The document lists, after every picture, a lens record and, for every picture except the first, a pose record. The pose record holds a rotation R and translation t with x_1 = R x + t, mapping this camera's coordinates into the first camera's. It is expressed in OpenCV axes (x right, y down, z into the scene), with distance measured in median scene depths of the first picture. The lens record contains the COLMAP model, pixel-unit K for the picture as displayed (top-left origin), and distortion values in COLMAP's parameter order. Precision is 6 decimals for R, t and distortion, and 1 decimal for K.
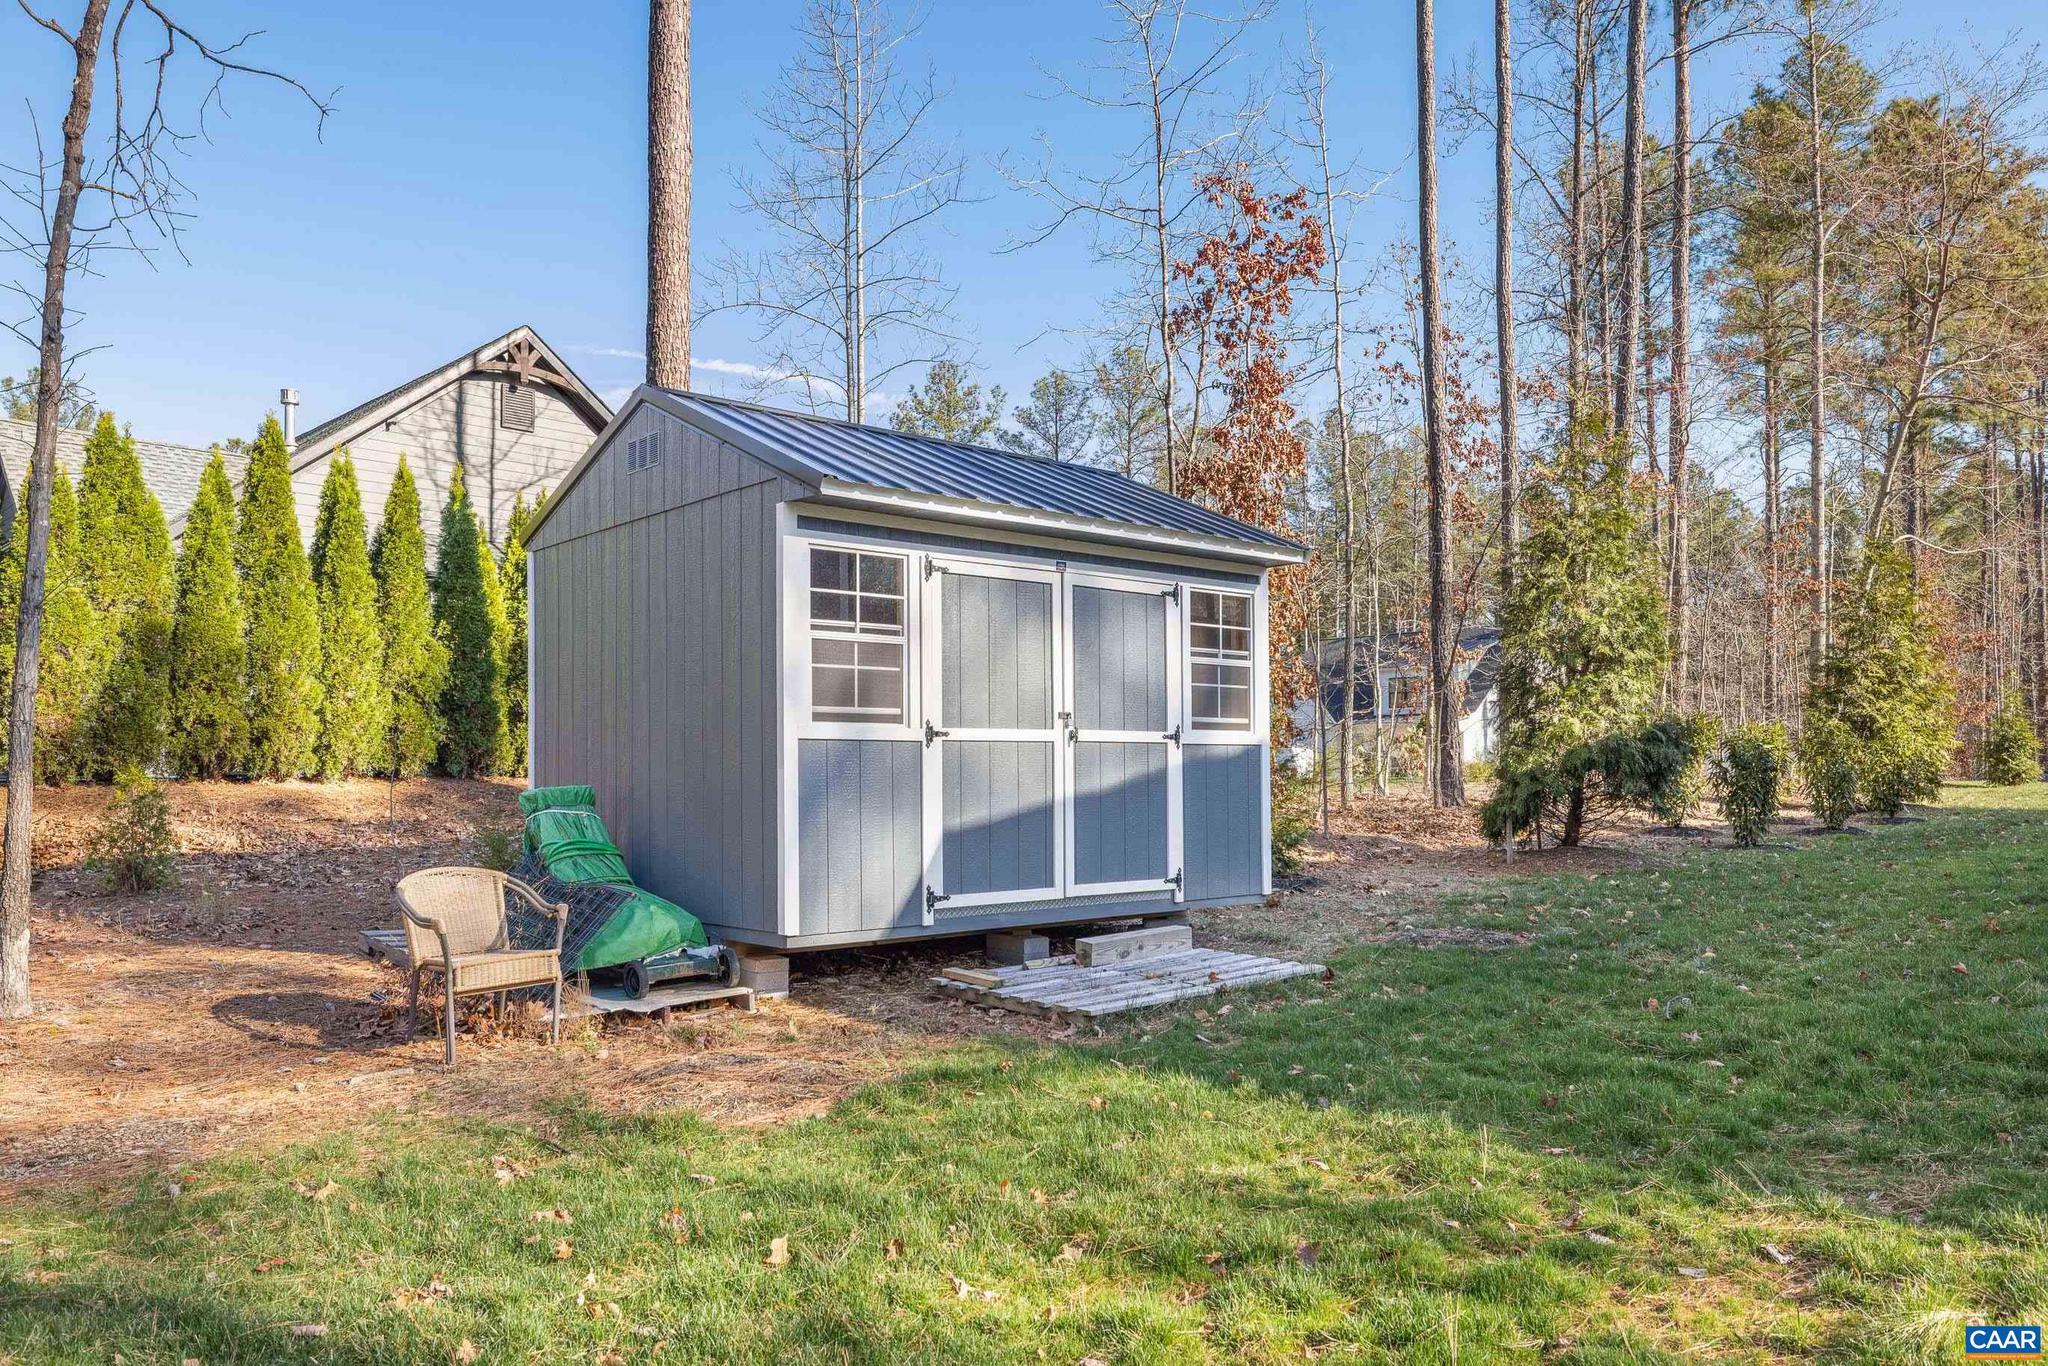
lens RADIAL K [[1497.3, 0, 1021.7], [0, 1497.3, 653.1], [0, 0, 1]] dist [0.001343, 0.050100]
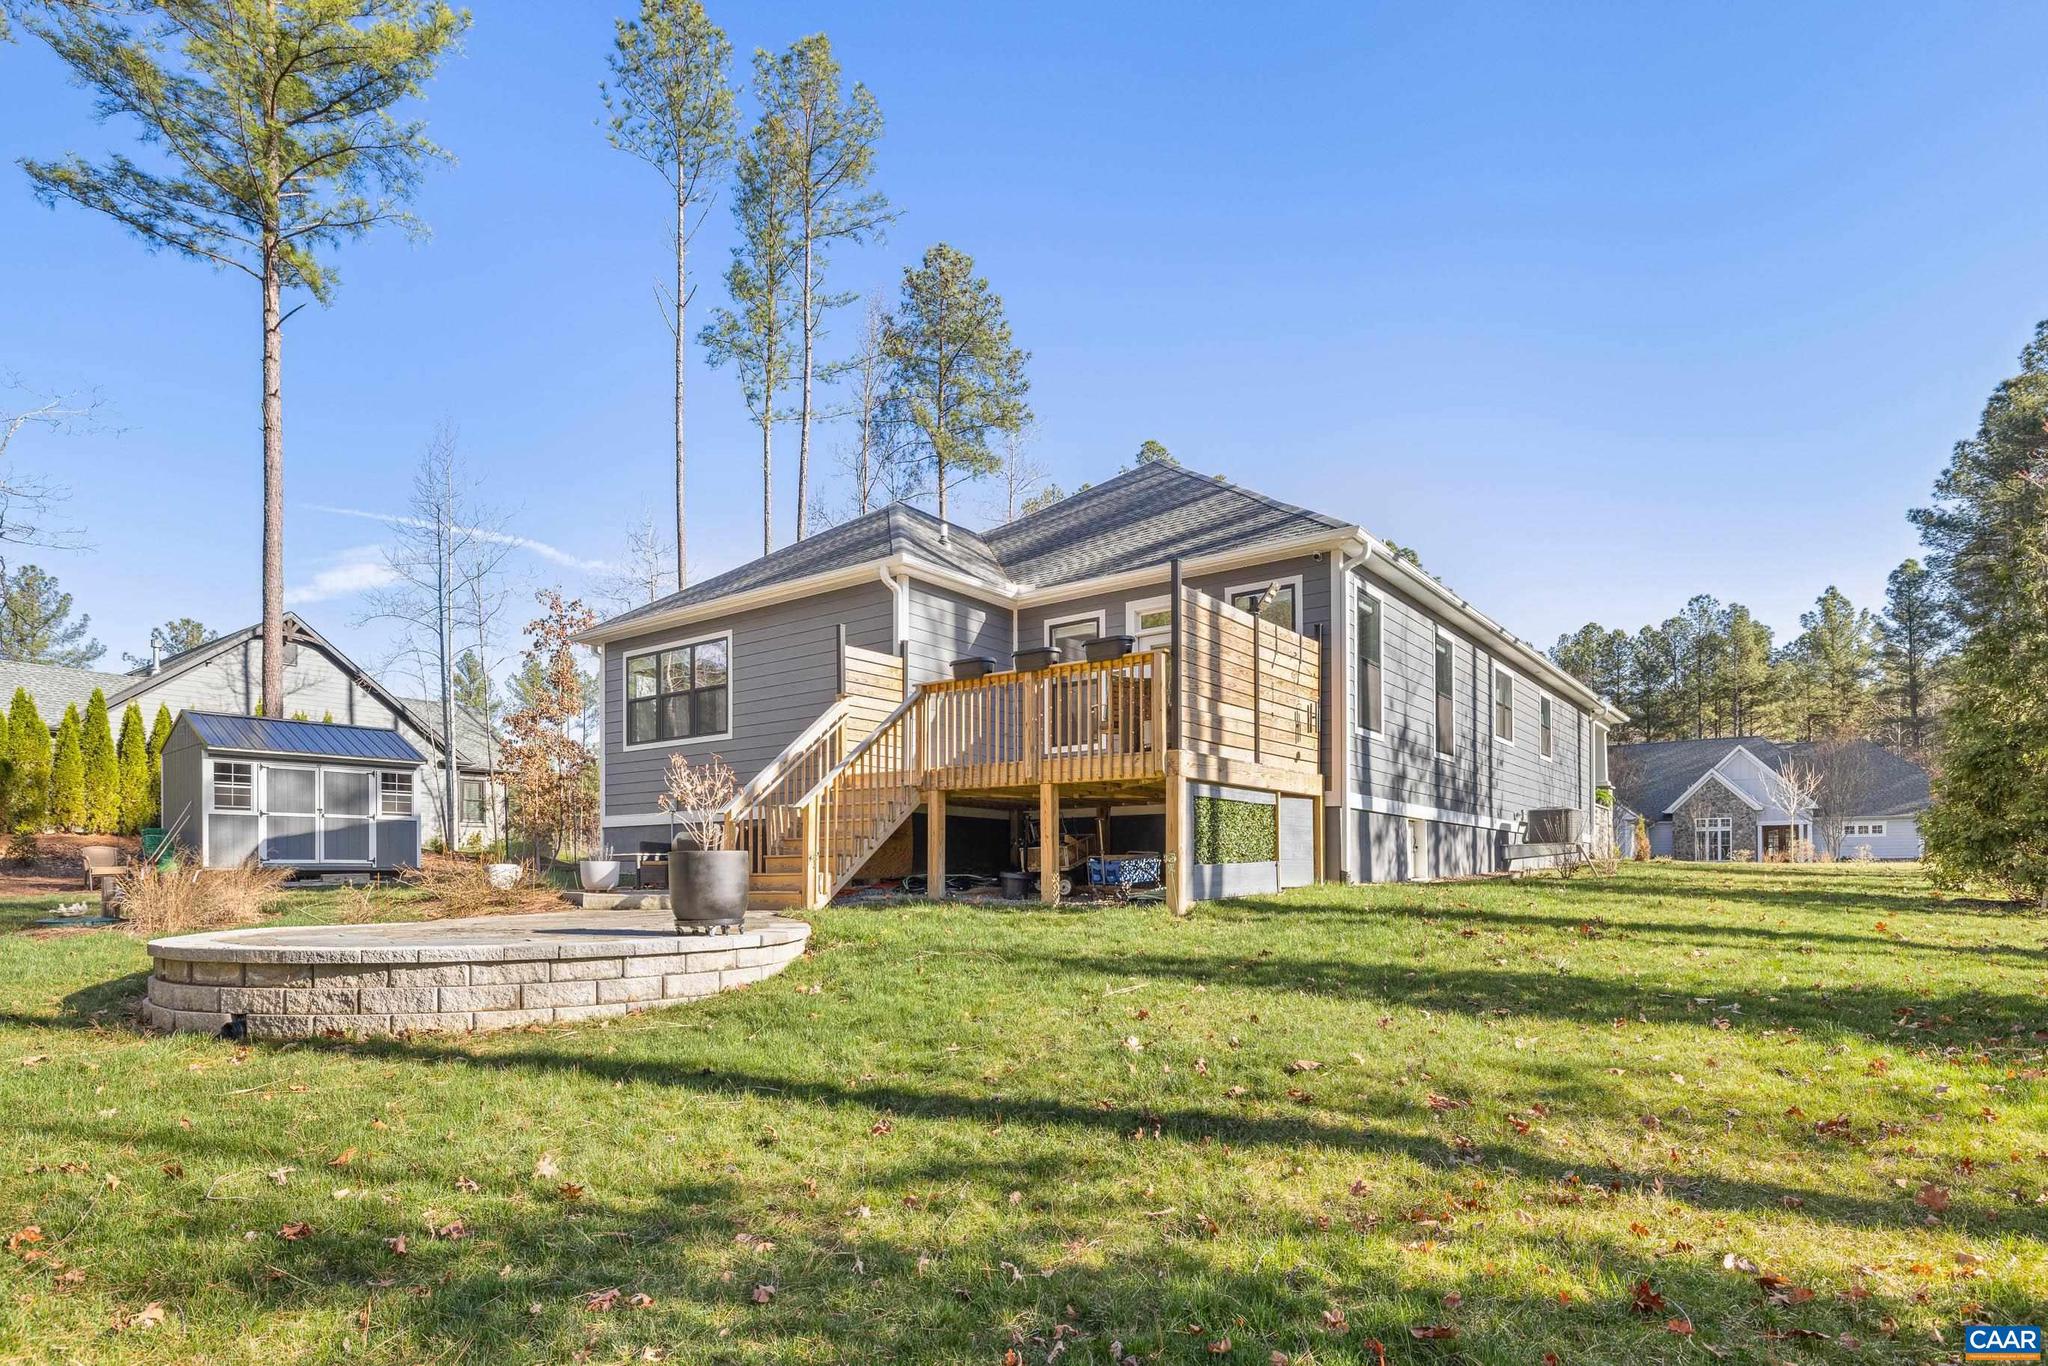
lens RADIAL K [[1060.8, 0, 1024.0], [0, 1060.8, 864.1], [0, 0, 1]] dist [0.000870, 0.000556]
pose [[0.986241, 0.005302, 0.165227, 0.756345], [-0.017748, 0.997105, 0.073941, -0.025873], [-0.164357, -0.075856, 0.983480, -1.043007]]
